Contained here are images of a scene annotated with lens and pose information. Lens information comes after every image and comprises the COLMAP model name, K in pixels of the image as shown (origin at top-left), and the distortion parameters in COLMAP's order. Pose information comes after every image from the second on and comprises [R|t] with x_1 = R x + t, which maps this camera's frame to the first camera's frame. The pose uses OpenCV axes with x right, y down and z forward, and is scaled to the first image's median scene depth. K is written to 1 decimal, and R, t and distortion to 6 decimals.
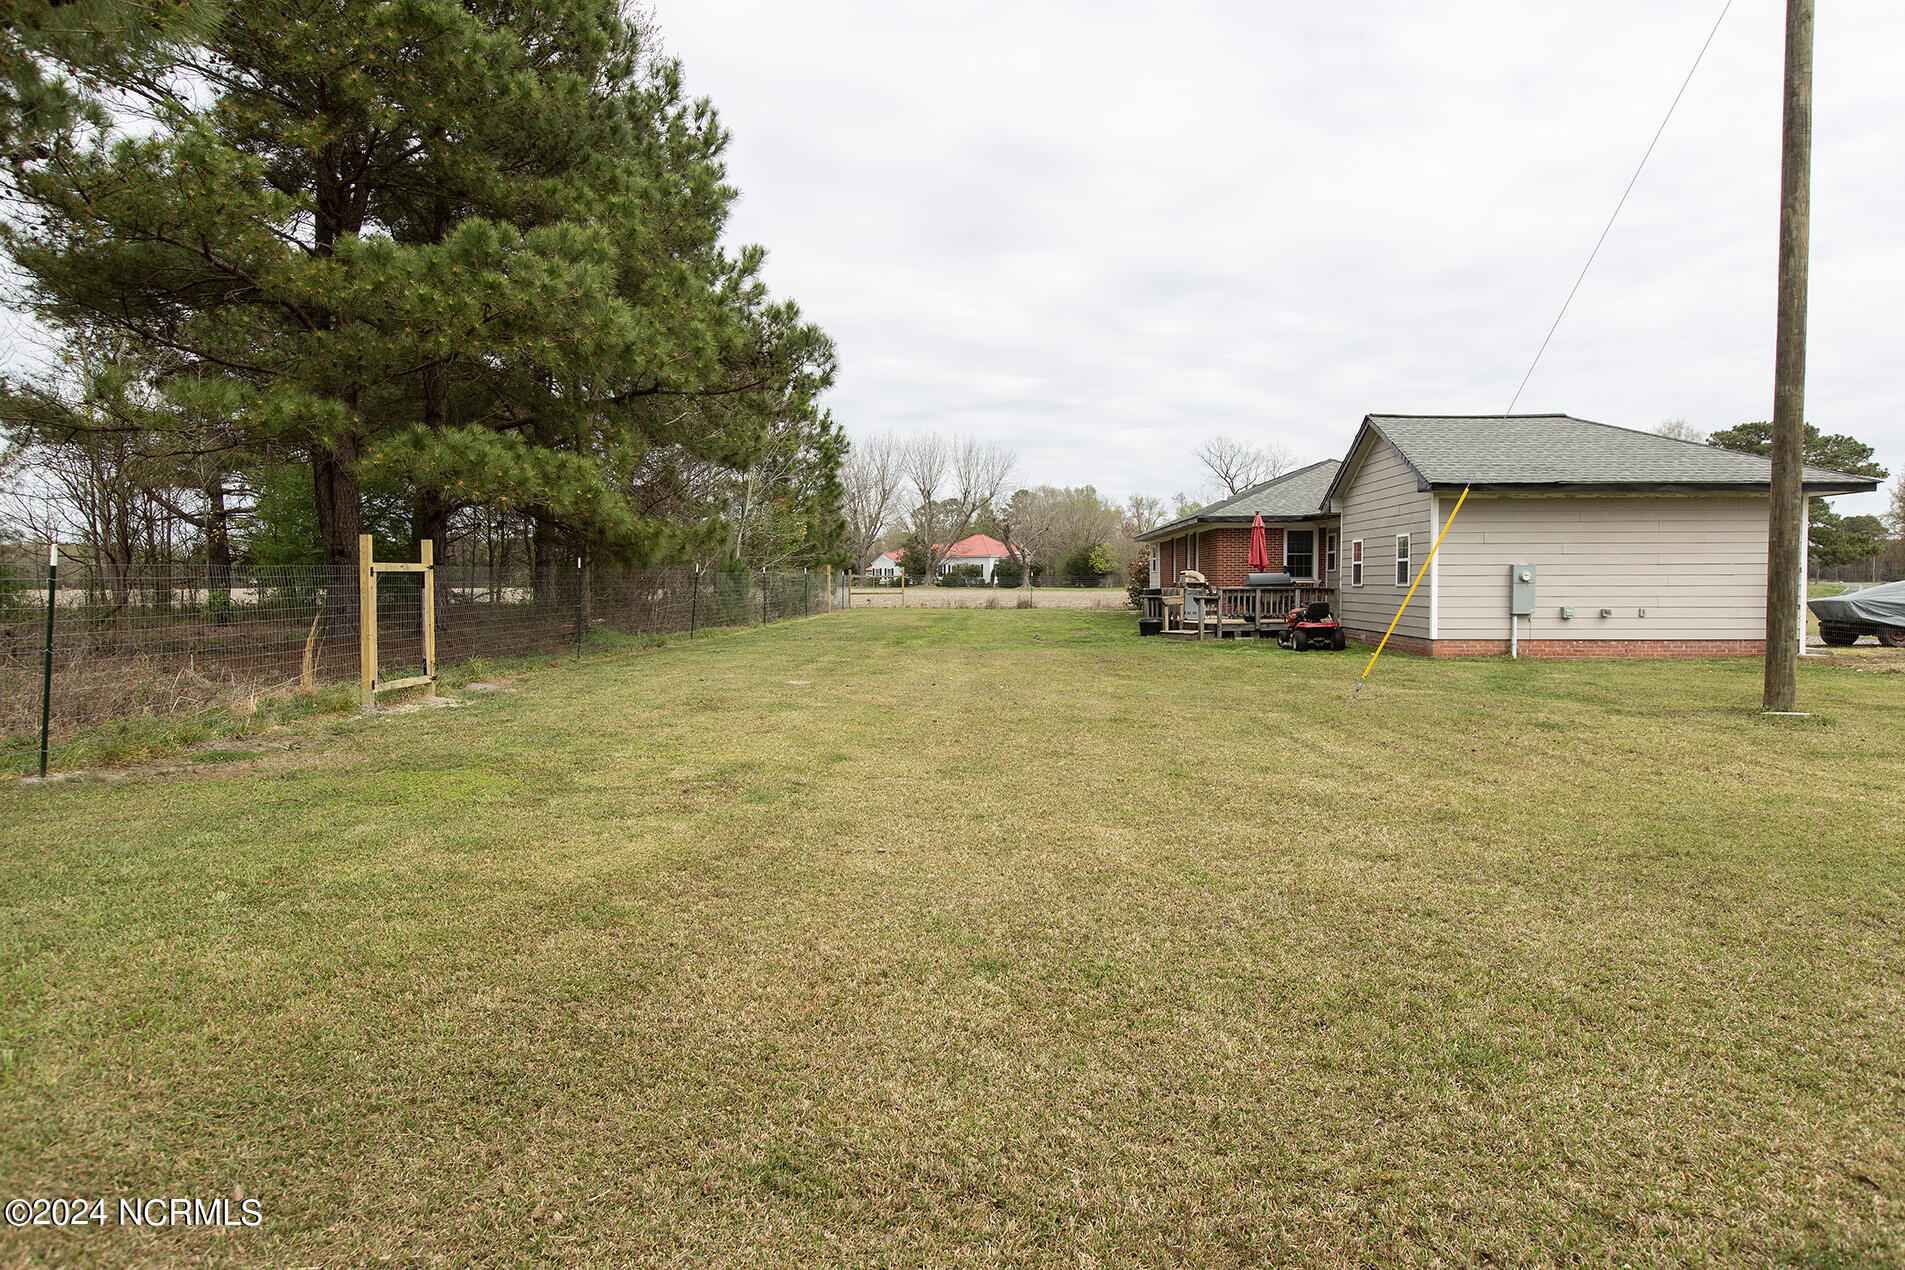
lens RADIAL K [[1123.6, 0, 956.8], [0, 1123.6, 628.6], [0, 0, 1]] dist [-0.001894, 0.000562]
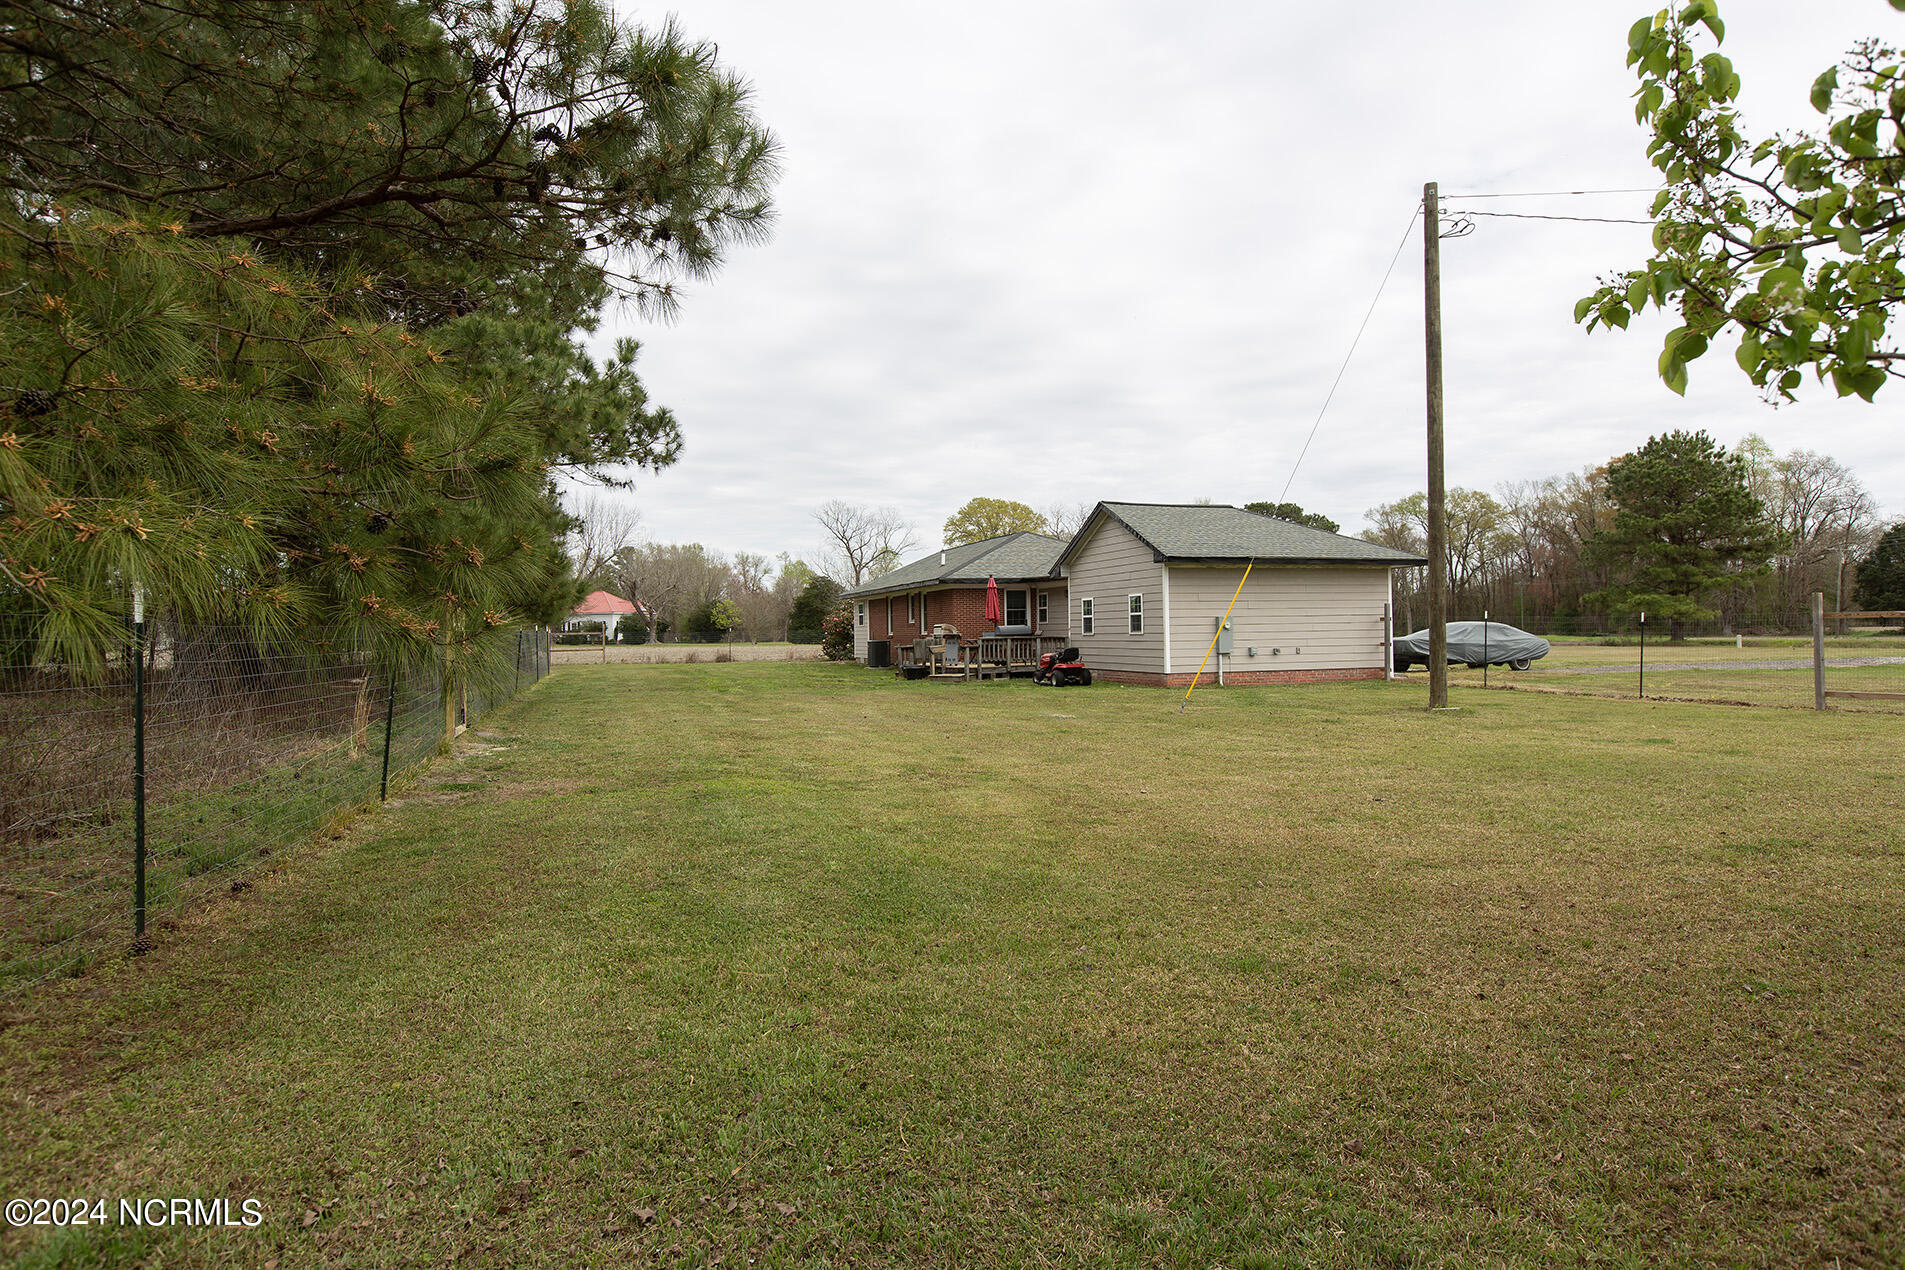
lens RADIAL K [[1123.6, 0, 917.9], [0, 1123.6, 627.5], [0, 0, 1]] dist [-0.001894, 0.000562]
pose [[0.938417, -0.011070, 0.345327, -0.274268], [0.028430, 0.998571, -0.045247, 0.006173], [-0.344333, 0.052278, 0.937391, -0.127177]]
